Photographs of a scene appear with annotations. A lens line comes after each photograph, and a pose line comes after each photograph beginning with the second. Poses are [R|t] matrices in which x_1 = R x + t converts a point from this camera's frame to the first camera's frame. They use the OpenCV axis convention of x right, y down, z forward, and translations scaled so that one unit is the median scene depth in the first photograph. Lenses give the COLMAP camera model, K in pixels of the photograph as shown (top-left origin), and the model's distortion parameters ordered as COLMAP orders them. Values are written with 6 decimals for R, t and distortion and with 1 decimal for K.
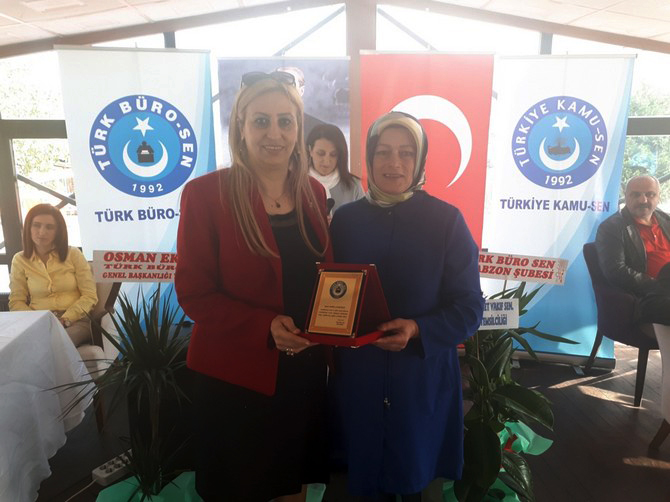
lens RADIAL K [[516.7, 0, 336.6], [0, 516.7, 249.4], [0, 0, 1]] dist [-0.004665, -0.003066]
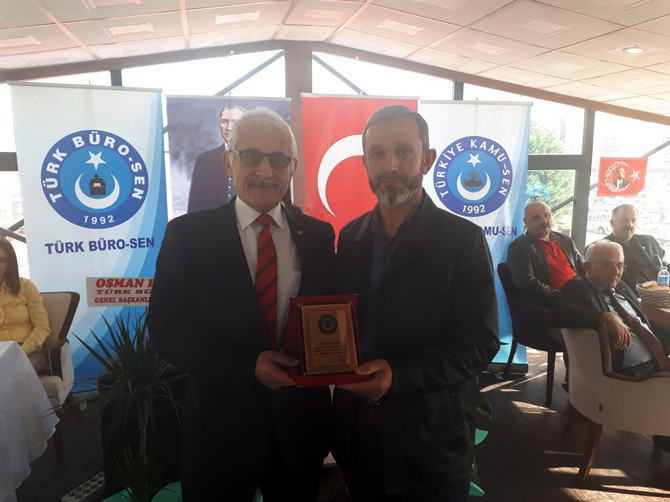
lens RADIAL K [[518.1, 0, 324.3], [0, 518.1, 254.1], [0, 0, 1]] dist [-0.002551, 0.003862]
pose [[0.987241, -0.021534, 0.157770, -0.088062], [0.029146, 0.998512, -0.046091, 0.010167], [-0.156543, 0.050101, 0.986400, -0.082595]]
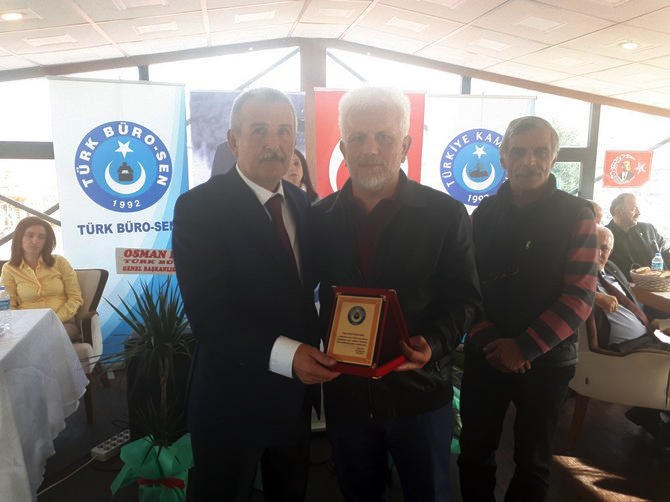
lens RADIAL K [[518.2, 0, 327.1], [0, 518.2, 255.5], [0, 0, 1]] dist [0.009916, -0.005420]
pose [[0.992795, -0.010690, 0.119344, -0.070742], [0.015576, 0.999075, -0.040085, 0.044652], [-0.118805, 0.041655, 0.992043, -0.161110]]
